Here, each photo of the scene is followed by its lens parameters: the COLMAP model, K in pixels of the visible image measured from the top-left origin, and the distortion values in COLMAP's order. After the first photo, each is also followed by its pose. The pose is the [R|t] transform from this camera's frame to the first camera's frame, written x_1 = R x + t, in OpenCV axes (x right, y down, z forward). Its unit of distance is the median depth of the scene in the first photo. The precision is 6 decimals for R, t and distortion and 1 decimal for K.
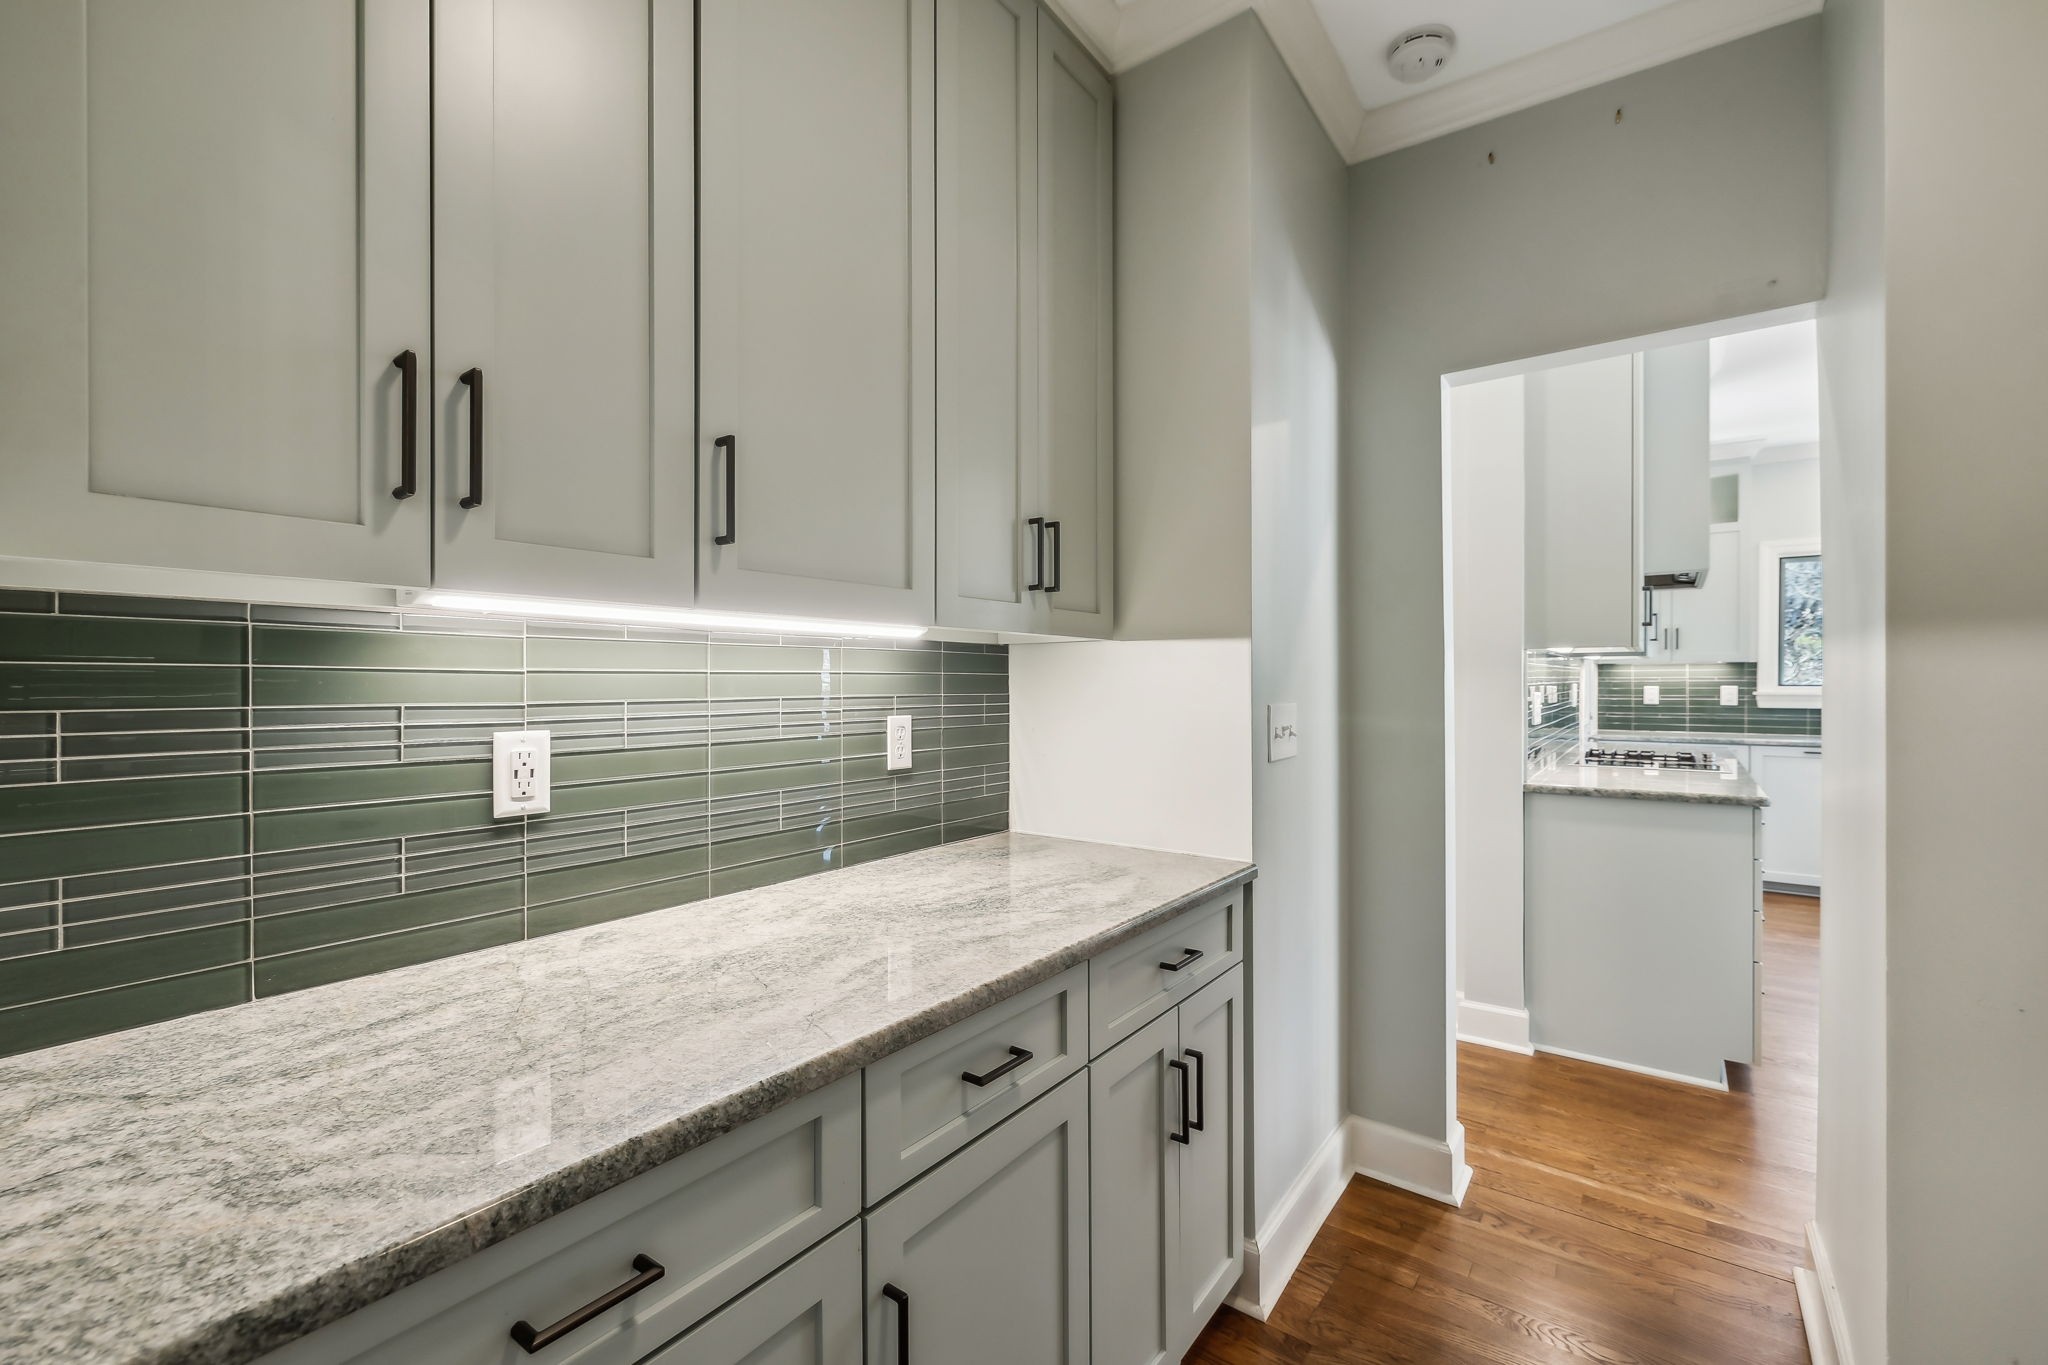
lens RADIAL K [[862.4, 0, 1019.5], [0, 862.4, 688.6], [0, 0, 1]] dist [0.002087, -0.000391]
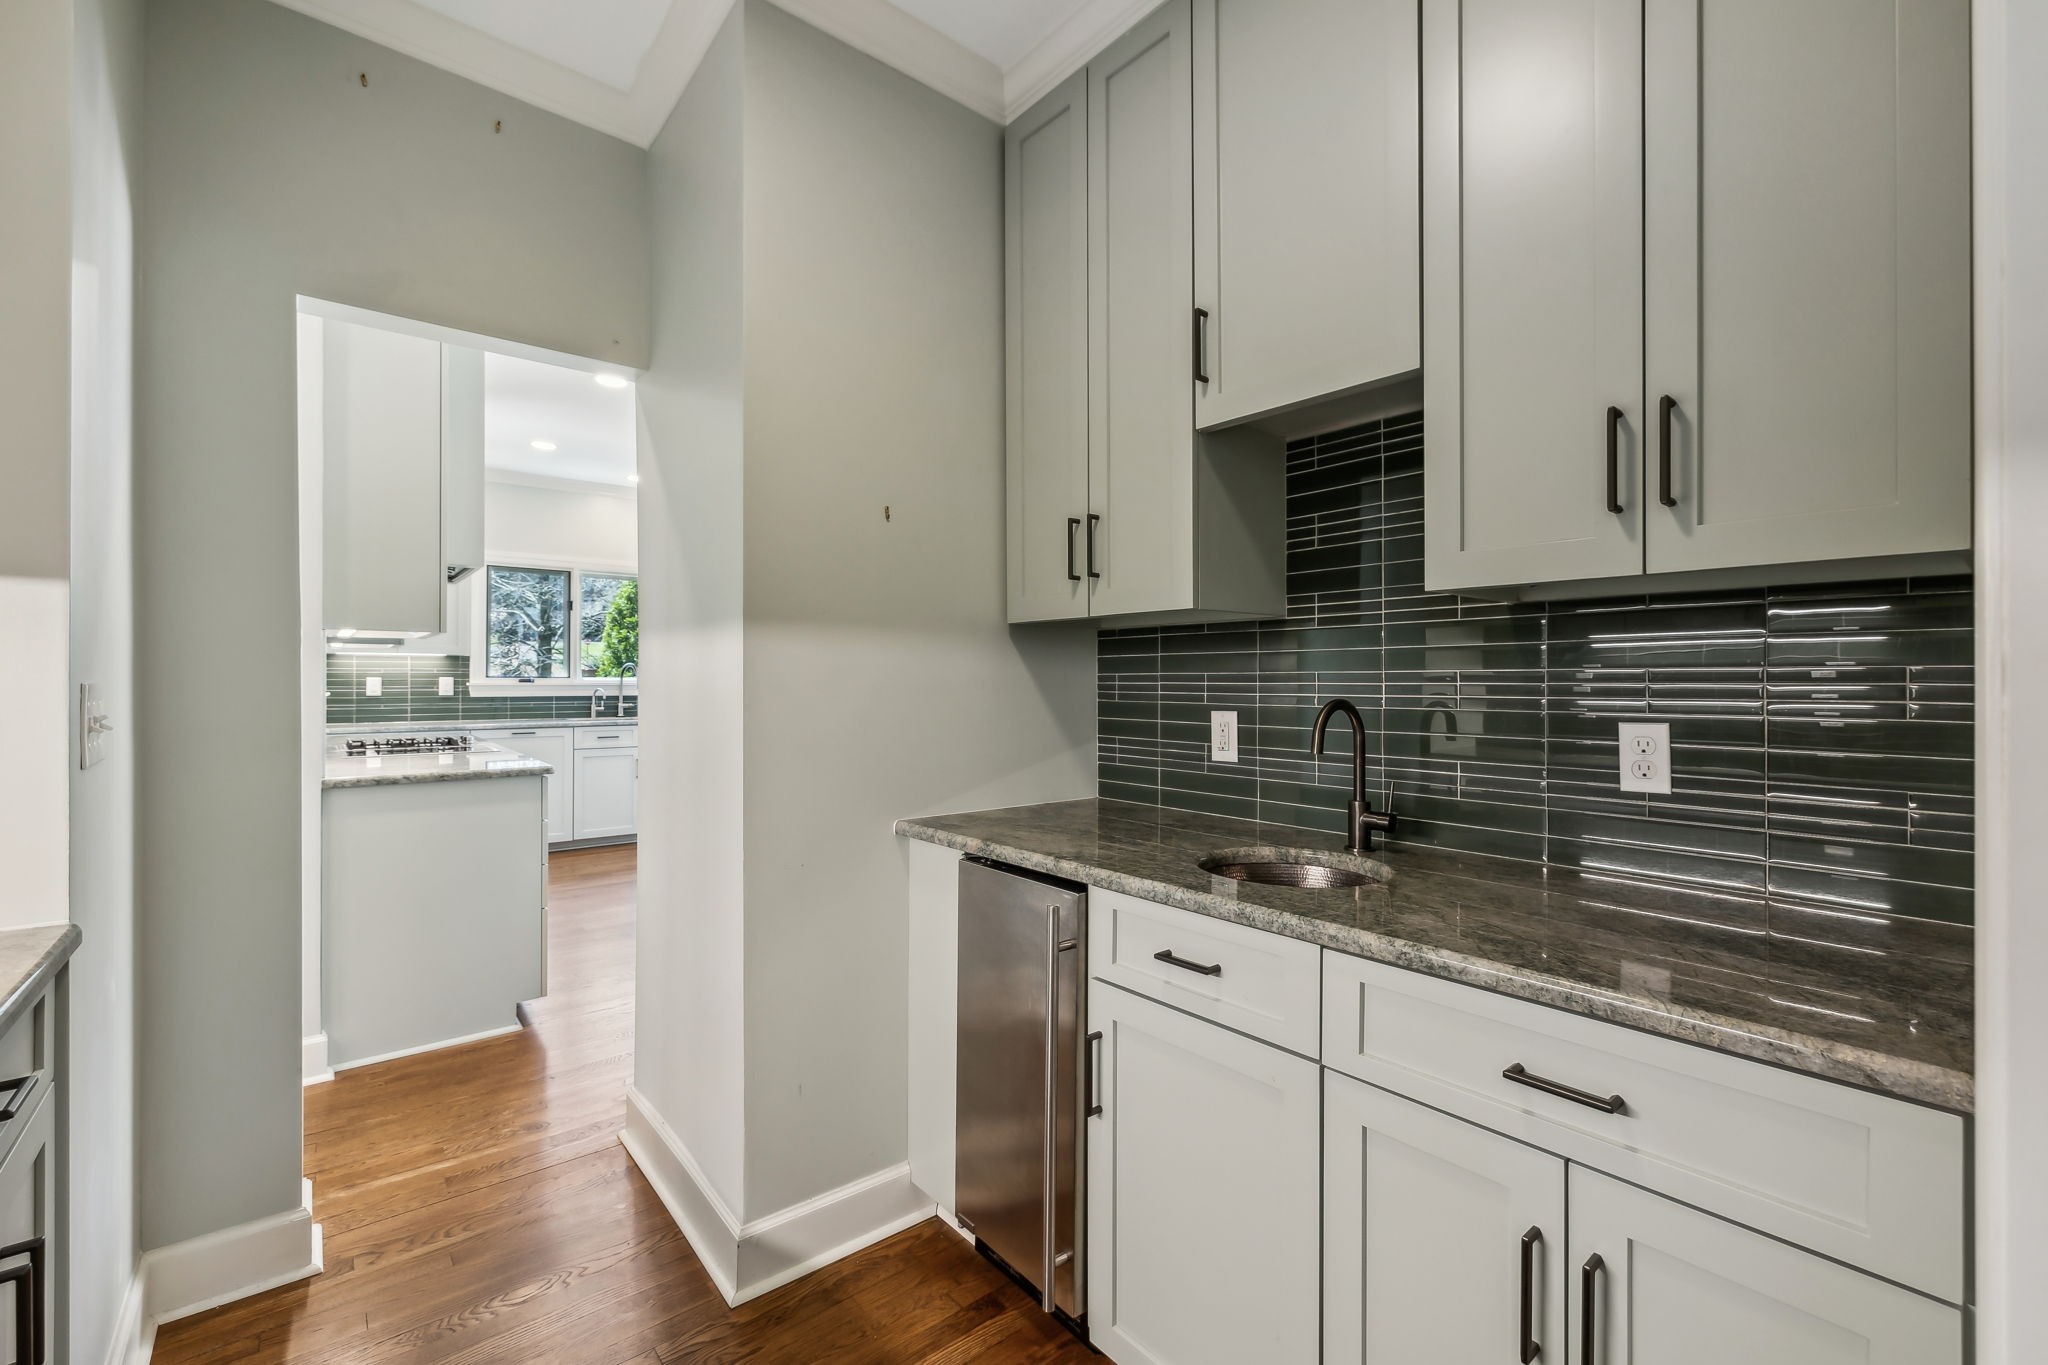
lens RADIAL K [[862.4, 0, 1020.7], [0, 862.4, 675.0], [0, 0, 1]] dist [0.002087, -0.000391]
pose [[0.241208, 0.005592, 0.970457, -0.120989], [0.006362, 0.999953, -0.007343, 0.014419], [-0.970453, 0.007945, 0.241161, 0.088068]]
